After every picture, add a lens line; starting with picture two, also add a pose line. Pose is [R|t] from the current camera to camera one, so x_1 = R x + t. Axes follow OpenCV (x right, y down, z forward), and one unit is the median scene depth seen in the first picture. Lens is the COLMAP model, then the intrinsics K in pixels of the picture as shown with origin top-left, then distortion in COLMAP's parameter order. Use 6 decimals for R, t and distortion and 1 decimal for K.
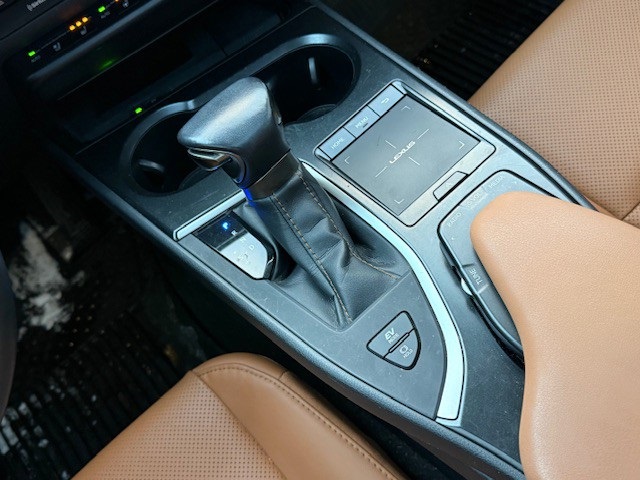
lens RADIAL K [[652.2, 0, 320.0], [0, 652.2, 240.0], [0, 0, 1]] dist [-0.003571, -0.010039]
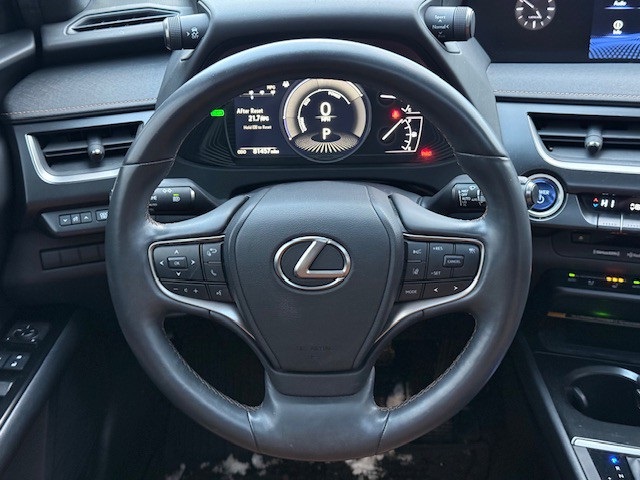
lens RADIAL K [[881.4, 0, 320.0], [0, 881.4, 240.0], [0, 0, 1]] dist [0.108818, -0.041782]
pose [[0.683881, 0.537629, -0.493216, 0.068174], [-0.693717, 0.688541, -0.211348, 0.368998], [0.225973, 0.486689, 0.843842, -0.639867]]
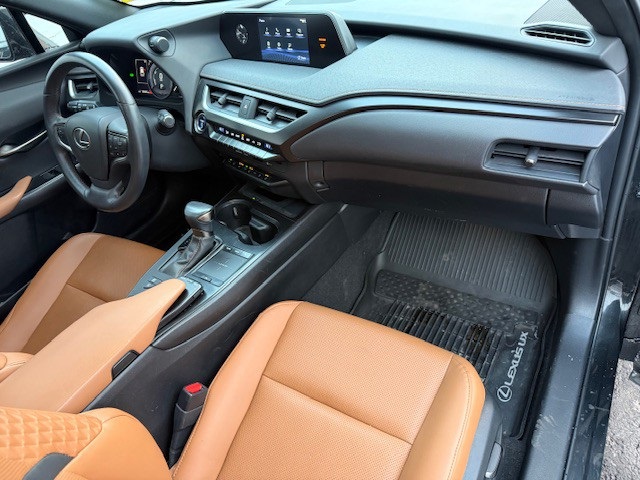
lens RADIAL K [[450.9, 0, 320.0], [0, 450.9, 240.0], [0, 0, 1]] dist [0.030697, -0.067479]
pose [[0.310548, 0.761523, -0.568895, 1.077879], [-0.781406, 0.545305, 0.303392, -0.936577], [0.541262, 0.350321, 0.764403, -0.273009]]
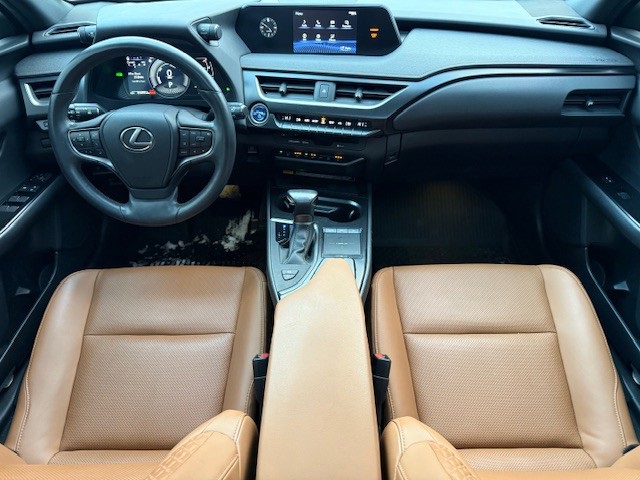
lens RADIAL K [[450.2, 0, 320.0], [0, 450.2, 240.0], [0, 0, 1]] dist [0.052588, -0.085350]
pose [[0.709918, 0.611824, -0.348836, 0.620936], [-0.682592, 0.719706, -0.126854, 0.147259], [0.173447, 0.328169, 0.928559, -0.743310]]
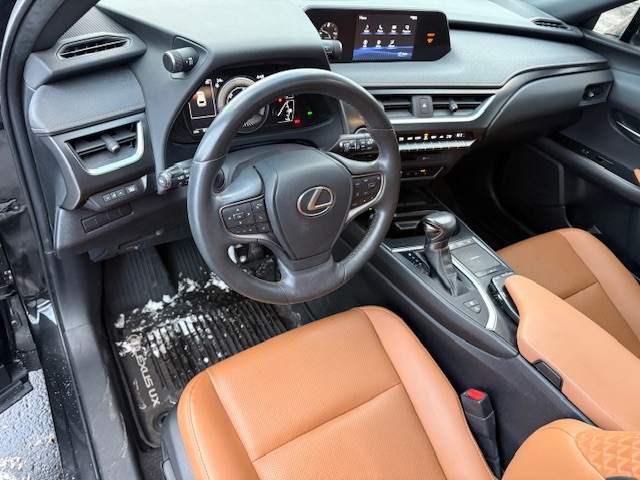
lens RADIAL K [[450.9, 0, 320.0], [0, 450.9, 240.0], [0, 0, 1]] dist [0.030697, -0.067479]
pose [[0.897563, 0.424747, 0.118199, -0.637119], [-0.365878, 0.867177, -0.337844, 0.610819], [-0.245998, 0.259989, 0.933751, -0.624173]]
